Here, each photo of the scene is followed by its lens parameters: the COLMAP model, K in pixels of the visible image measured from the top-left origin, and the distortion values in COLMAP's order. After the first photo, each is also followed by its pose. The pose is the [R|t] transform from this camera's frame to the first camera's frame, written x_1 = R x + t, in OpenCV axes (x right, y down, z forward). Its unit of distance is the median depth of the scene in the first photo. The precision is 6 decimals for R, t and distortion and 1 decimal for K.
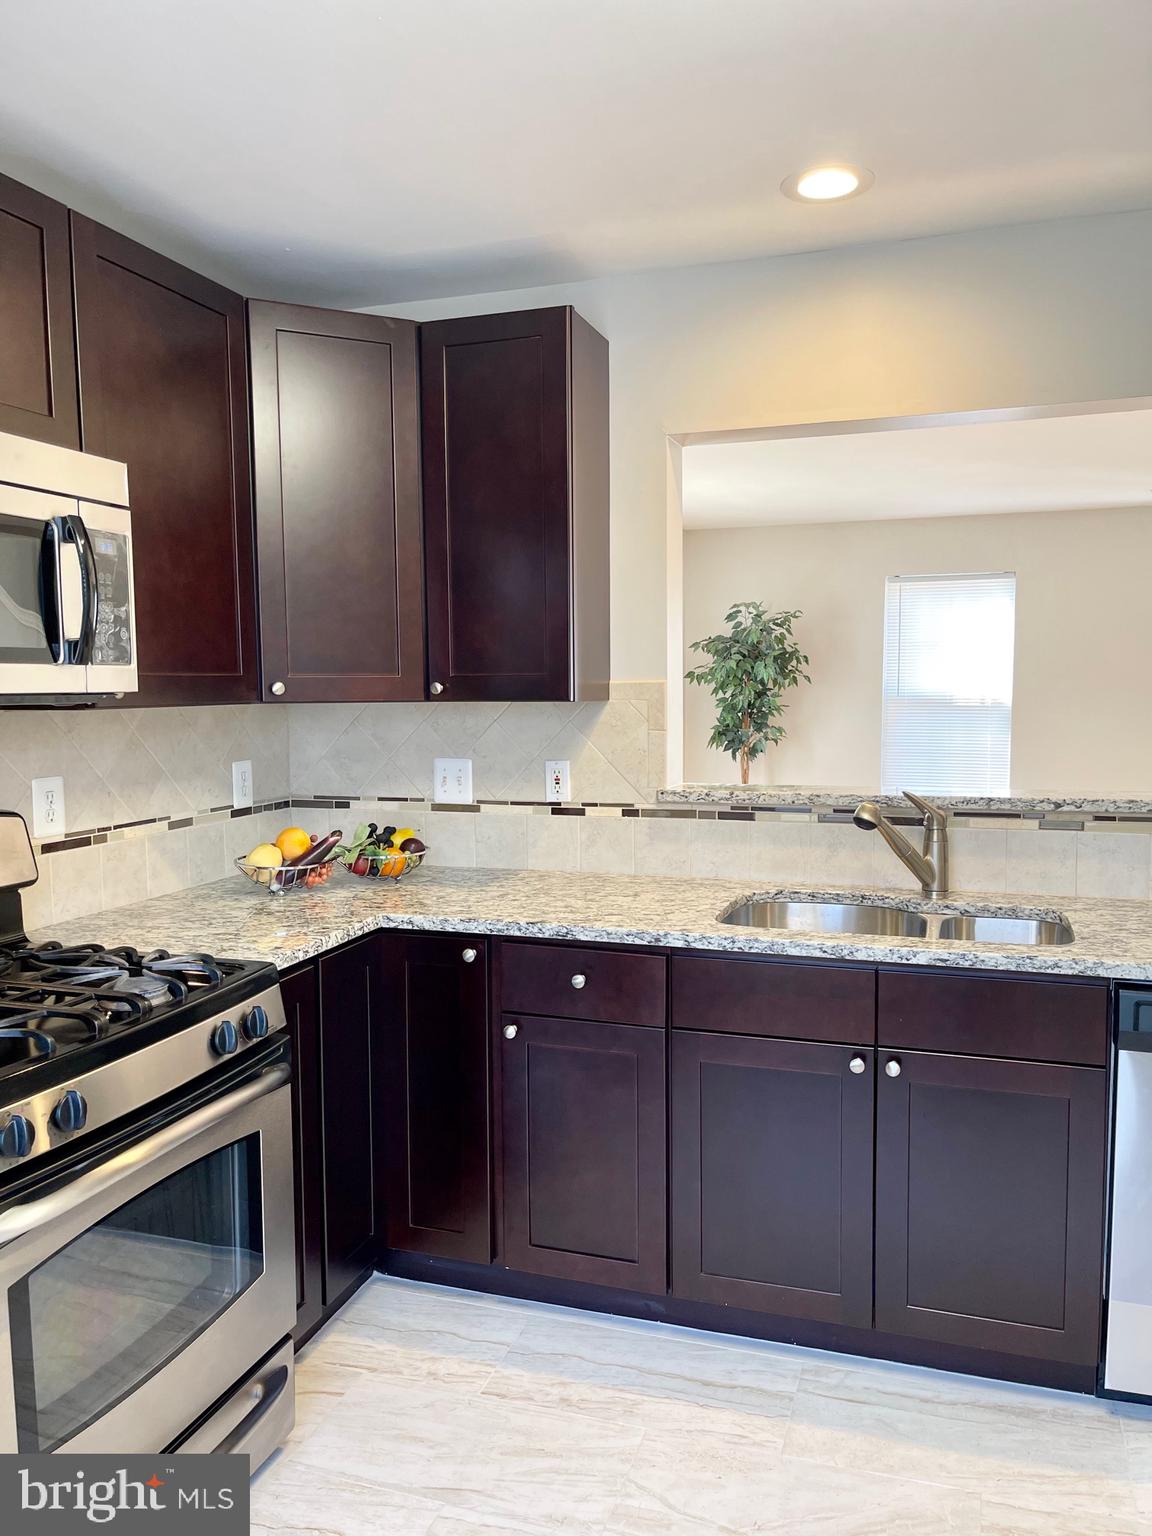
lens RADIAL K [[1163.1, 0, 582.0], [0, 1163.1, 773.7], [0, 0, 1]] dist [0.062519, -0.076661]
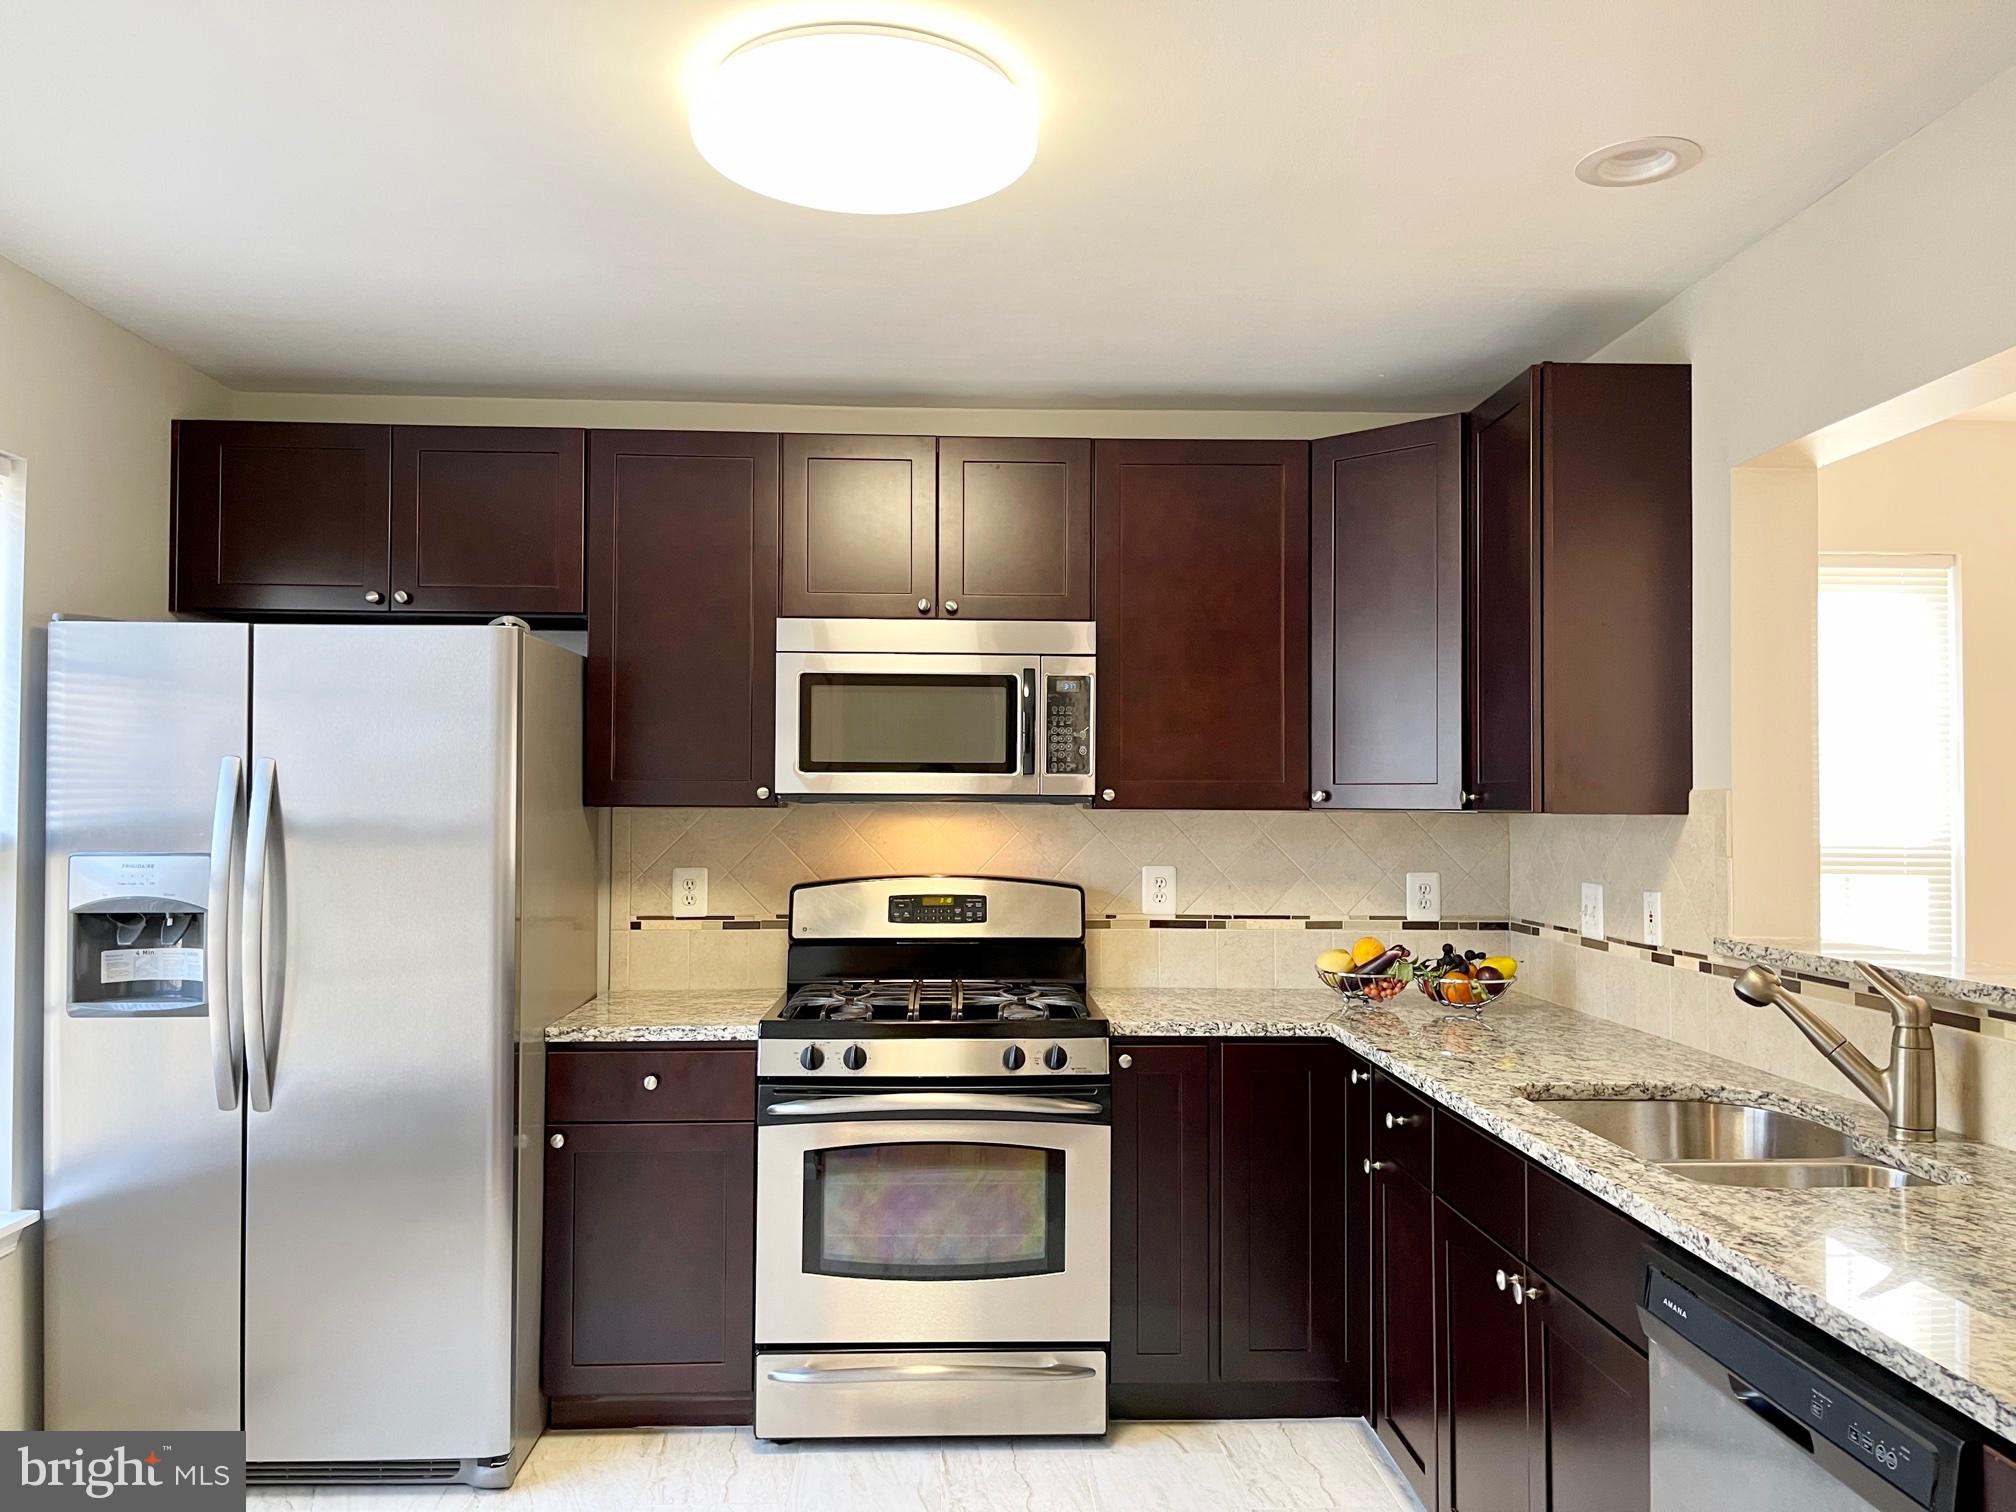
lens RADIAL K [[1526.6, 0, 1020.5], [0, 1526.6, 757.9], [0, 0, 1]] dist [0.062519, -0.076661]
pose [[0.363440, -0.018596, -0.931432, 0.927855], [-0.084413, 0.995031, -0.052803, -0.012336], [0.927785, 0.097816, 0.360065, 0.259673]]
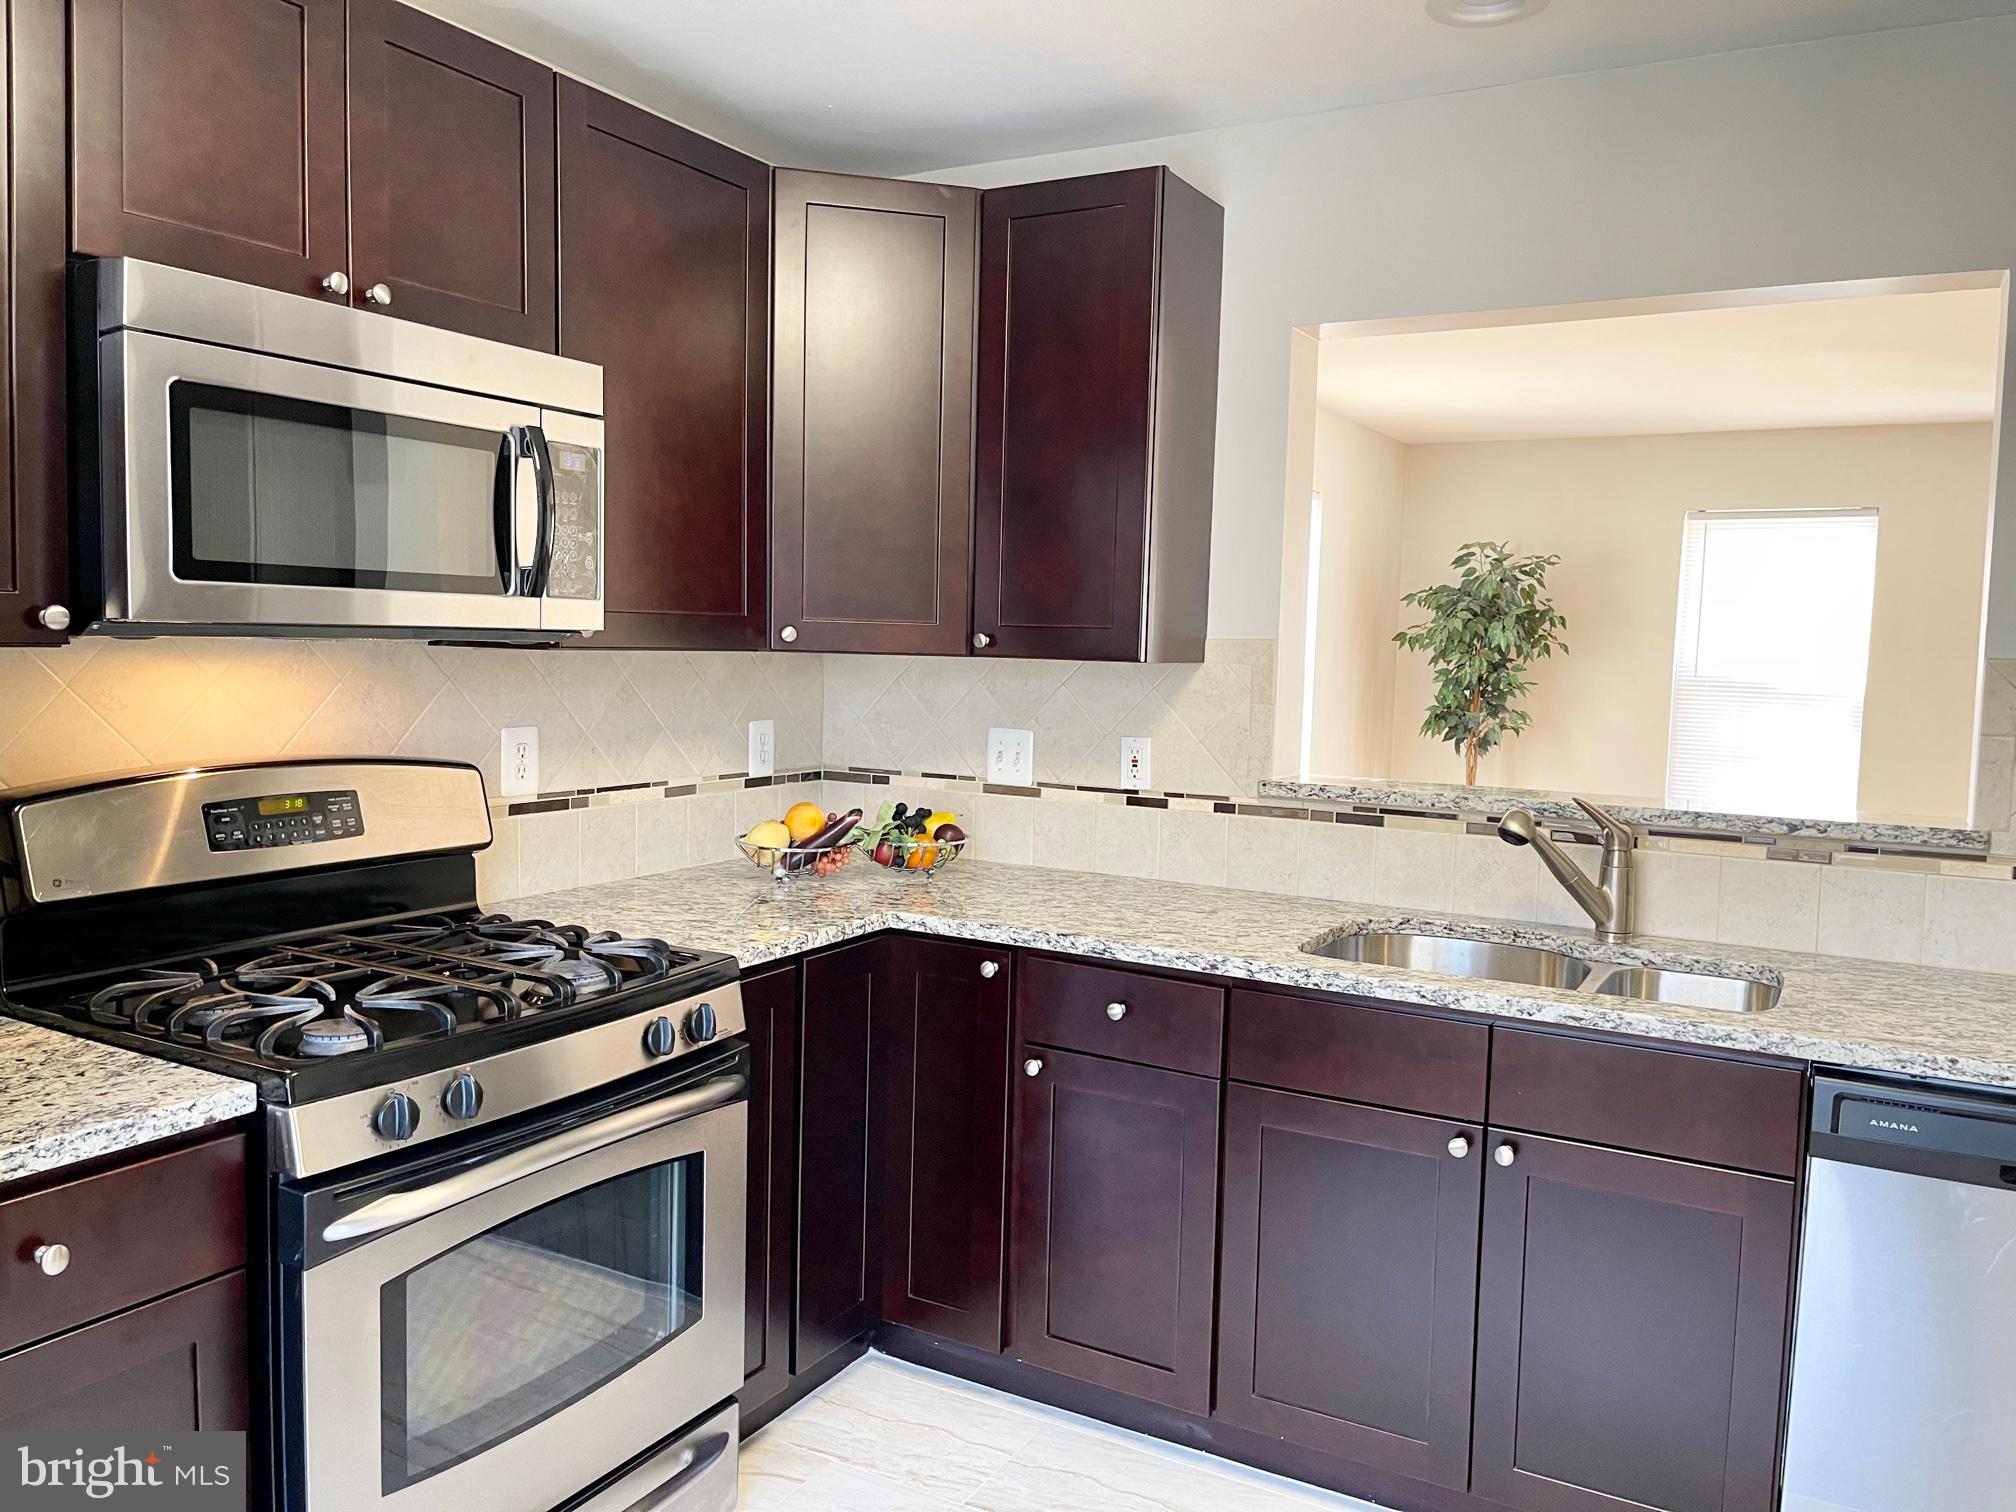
lens RADIAL K [[1526.6, 0, 1020.5], [0, 1526.6, 757.9], [0, 0, 1]] dist [0.062519, -0.076661]
pose [[0.981863, 0.048647, -0.183242, 0.107706], [-0.048818, 0.998801, 0.003585, 0.003378], [0.183197, 0.005426, 0.983061, -0.041631]]
